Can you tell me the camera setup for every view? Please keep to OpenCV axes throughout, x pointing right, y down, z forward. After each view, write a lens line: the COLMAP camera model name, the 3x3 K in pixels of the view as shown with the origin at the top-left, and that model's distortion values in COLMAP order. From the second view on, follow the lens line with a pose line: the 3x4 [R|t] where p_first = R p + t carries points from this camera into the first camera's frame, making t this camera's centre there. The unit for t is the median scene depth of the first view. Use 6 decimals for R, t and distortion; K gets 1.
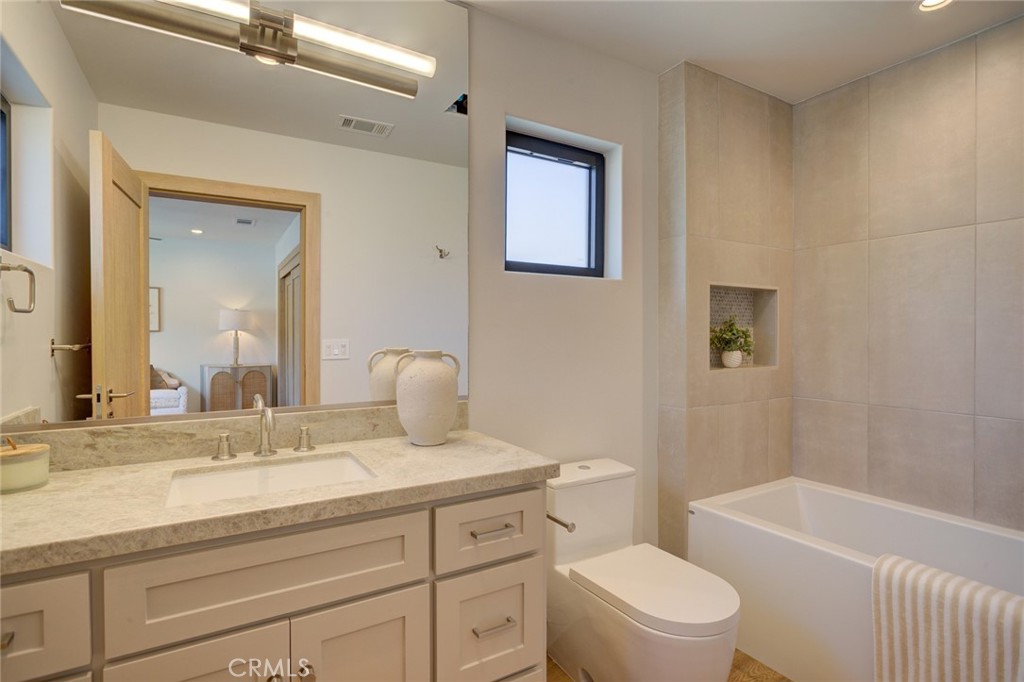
lens RADIAL K [[514.3, 0, 515.7], [0, 514.3, 341.0], [0, 0, 1]] dist [-0.011875, 0.001071]
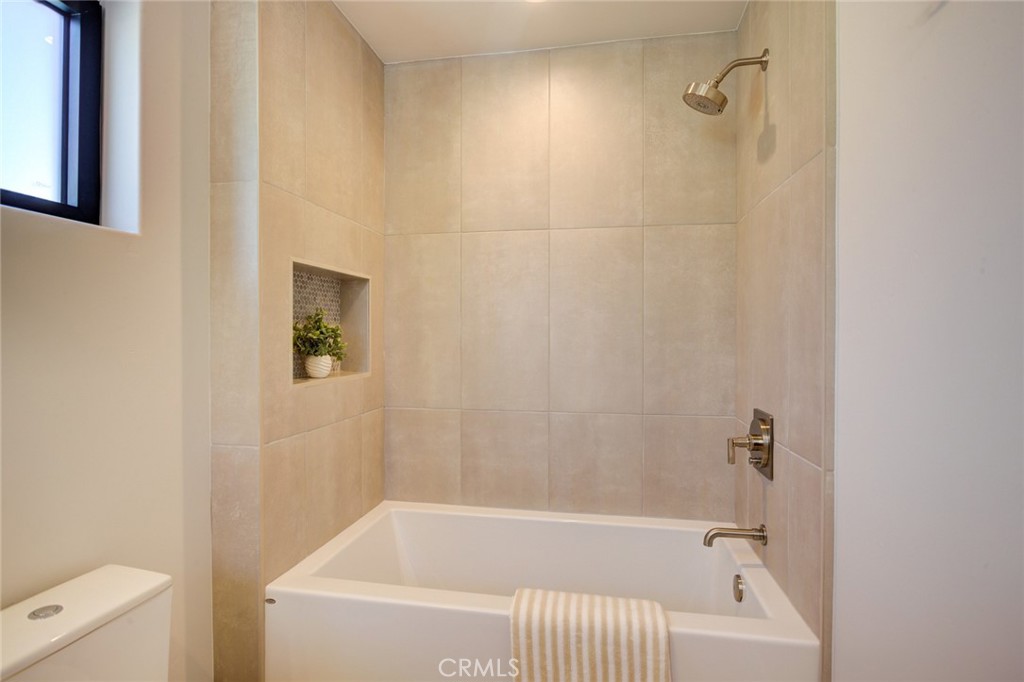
lens RADIAL K [[514.3, 0, 515.7], [0, 514.3, 341.0], [0, 0, 1]] dist [-0.011875, 0.001071]
pose [[0.673470, -0.004051, 0.739204, 0.065897], [0.004177, 0.999990, 0.001675, -0.001706], [-0.739203, 0.001960, 0.673480, 0.304013]]
